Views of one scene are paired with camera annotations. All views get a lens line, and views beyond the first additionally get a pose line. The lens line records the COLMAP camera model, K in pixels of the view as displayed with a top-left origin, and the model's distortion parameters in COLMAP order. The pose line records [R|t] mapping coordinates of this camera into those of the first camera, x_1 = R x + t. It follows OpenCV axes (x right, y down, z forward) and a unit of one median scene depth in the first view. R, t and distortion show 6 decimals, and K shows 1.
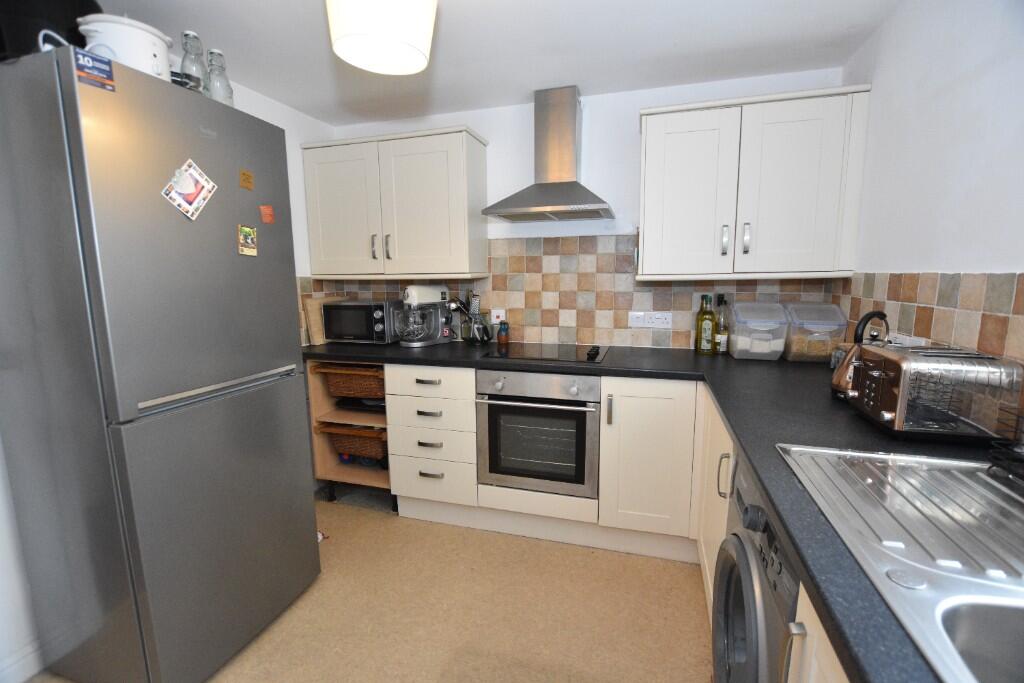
lens RADIAL K [[462.2, 0, 509.8], [0, 462.2, 341.8], [0, 0, 1]] dist [-0.003456, -0.000439]
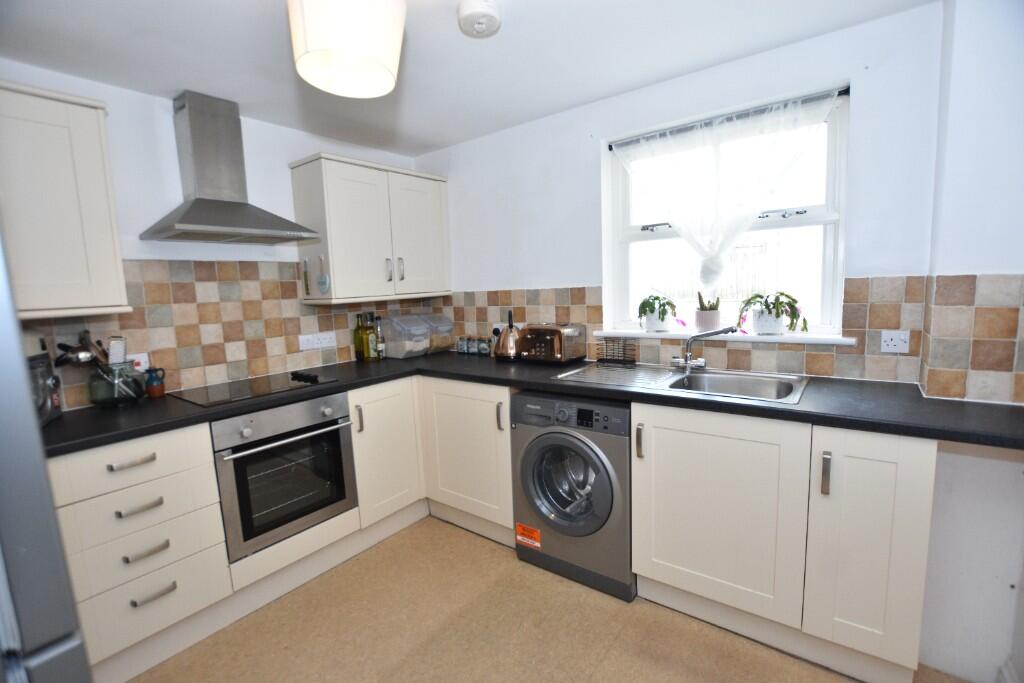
lens RADIAL K [[462.2, 0, 506.9], [0, 462.2, 345.3], [0, 0, 1]] dist [-0.003456, -0.000439]
pose [[0.356249, -0.124441, 0.926068, -0.546737], [0.176212, 0.982256, 0.064204, -0.029341], [-0.917625, 0.140311, 0.371855, 0.195202]]
